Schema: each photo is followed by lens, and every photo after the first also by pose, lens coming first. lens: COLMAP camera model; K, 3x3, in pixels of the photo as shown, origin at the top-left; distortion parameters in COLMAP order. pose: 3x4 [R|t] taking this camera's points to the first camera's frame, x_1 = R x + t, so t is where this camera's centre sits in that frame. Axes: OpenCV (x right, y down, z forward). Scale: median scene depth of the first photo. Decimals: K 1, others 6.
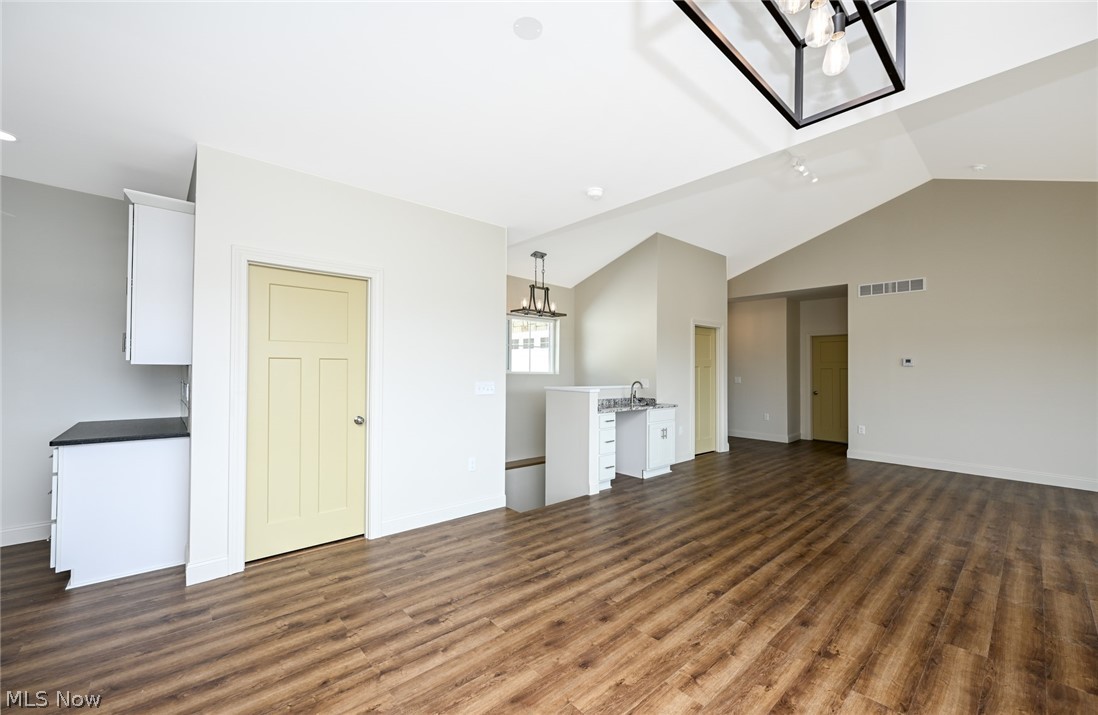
lens RADIAL K [[437.6, 0, 547.4], [0, 437.6, 361.4], [0, 0, 1]] dist [-0.000278, 0.000044]
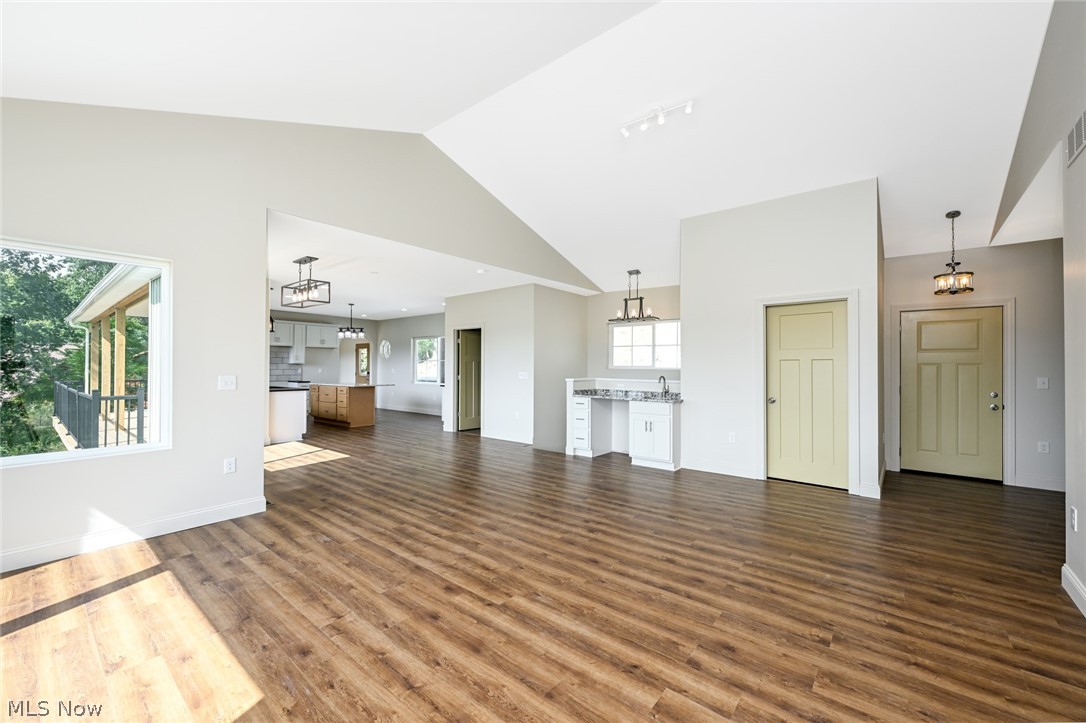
lens RADIAL K [[436.6, 0, 545.4], [0, 436.6, 363.3], [0, 0, 1]] dist [0.002506, -0.000259]
pose [[0.158481, -0.009527, -0.987316, 1.900678], [0.013919, 0.999876, -0.007414, 0.030729], [0.987264, -0.012567, 0.158594, 0.914903]]
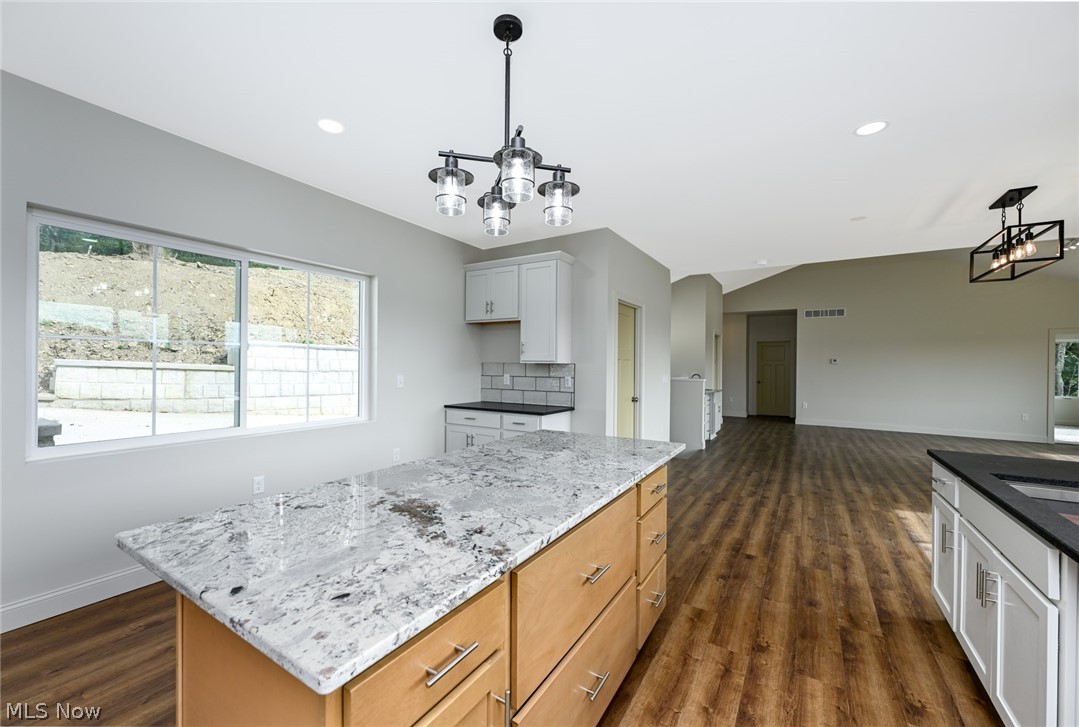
lens RADIAL K [[433.8, 0, 539.4], [0, 433.8, 361.2], [0, 0, 1]] dist [0.002506, -0.000259]
pose [[0.959288, 0.004159, 0.282399, -1.104054], [-0.007373, 0.999920, 0.010319, -0.011863], [-0.282333, -0.011981, 0.959242, -0.345595]]
